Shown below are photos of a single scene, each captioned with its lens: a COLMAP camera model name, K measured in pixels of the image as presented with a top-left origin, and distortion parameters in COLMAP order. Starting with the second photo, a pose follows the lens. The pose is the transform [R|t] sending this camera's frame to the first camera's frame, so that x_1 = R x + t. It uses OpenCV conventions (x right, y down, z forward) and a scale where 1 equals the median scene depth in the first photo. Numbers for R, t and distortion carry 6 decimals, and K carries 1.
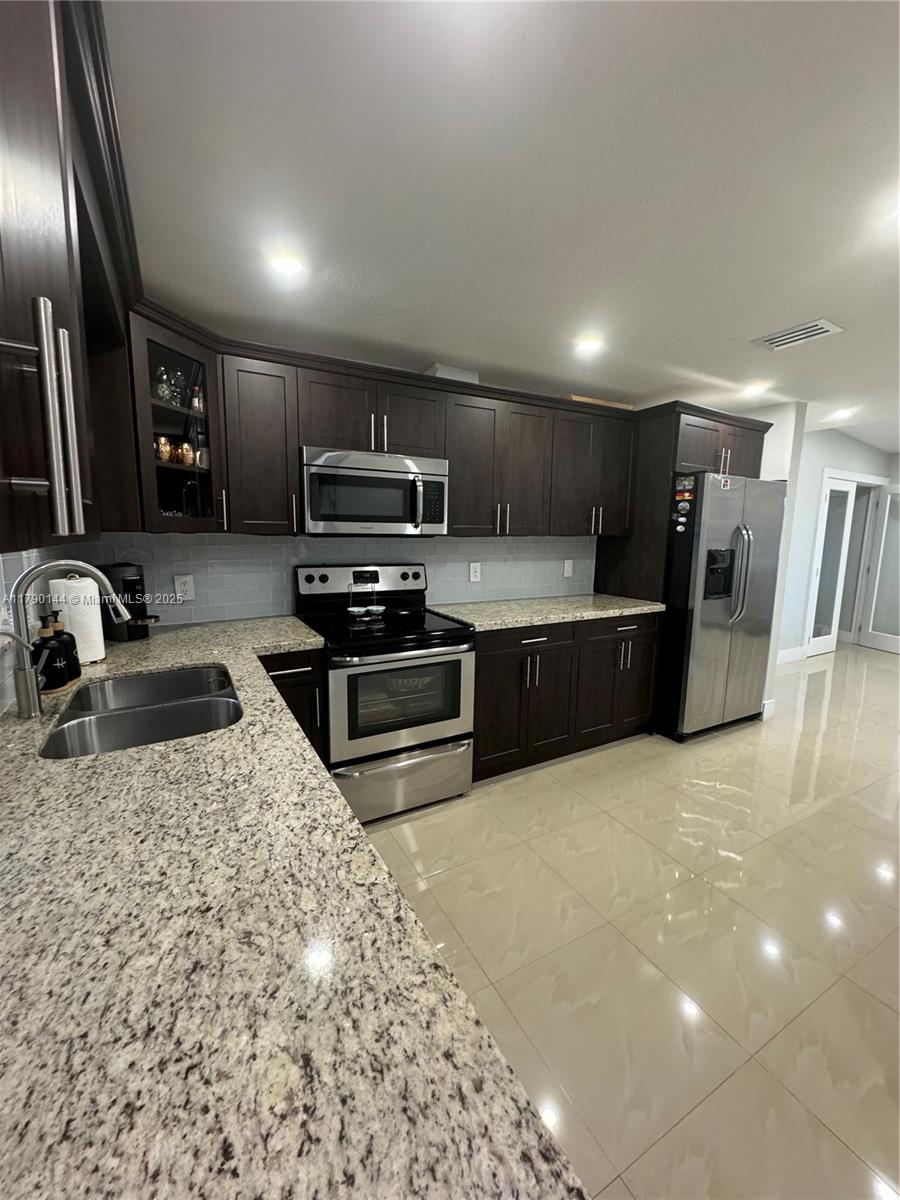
lens RADIAL K [[476.5, 0, 439.9], [0, 476.5, 599.9], [0, 0, 1]] dist [0.000840, -0.000119]
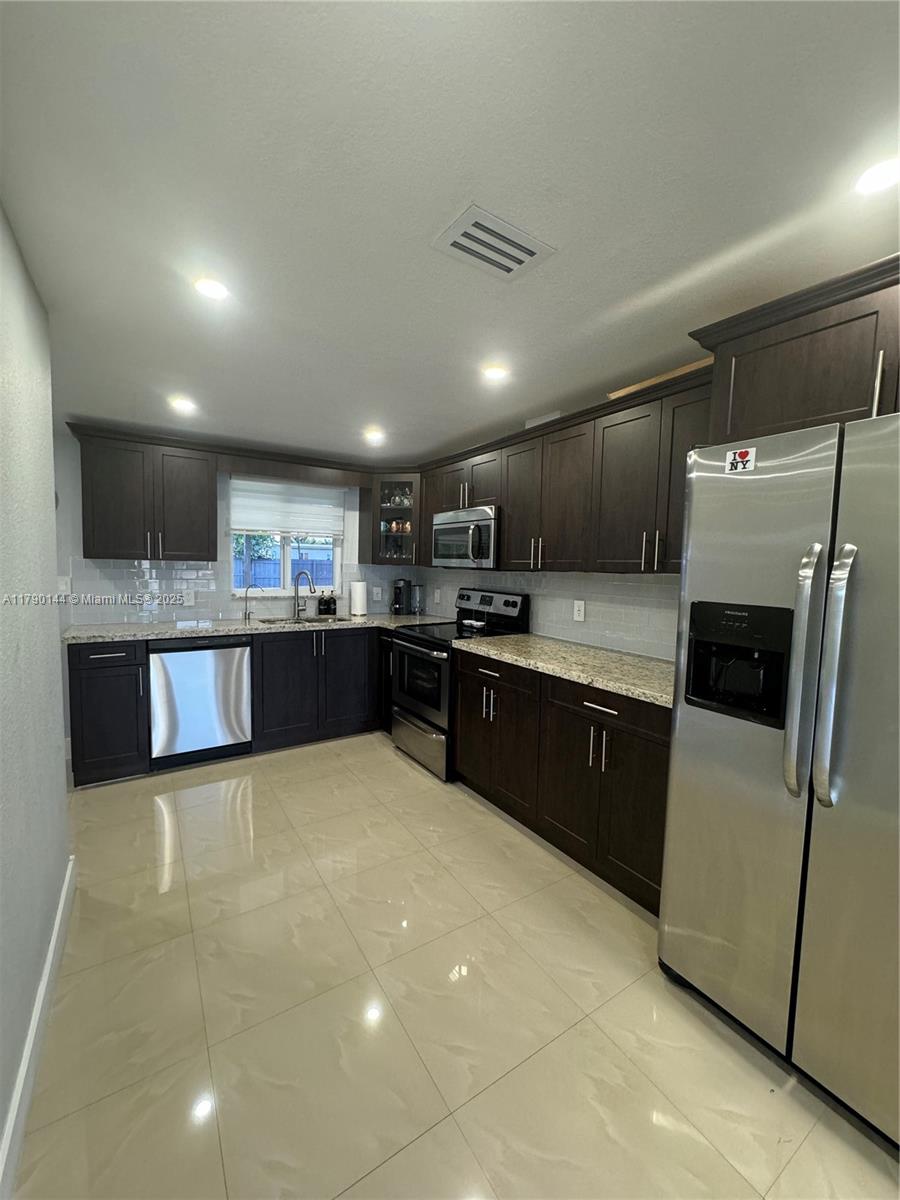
lens RADIAL K [[476.5, 0, 450.6], [0, 476.5, 595.6], [0, 0, 1]] dist [0.000840, -0.000119]
pose [[0.075553, 0.057316, -0.995493, 1.149796], [-0.160876, 0.985968, 0.044558, -0.103098], [0.984079, 0.156785, 0.083714, 0.791713]]
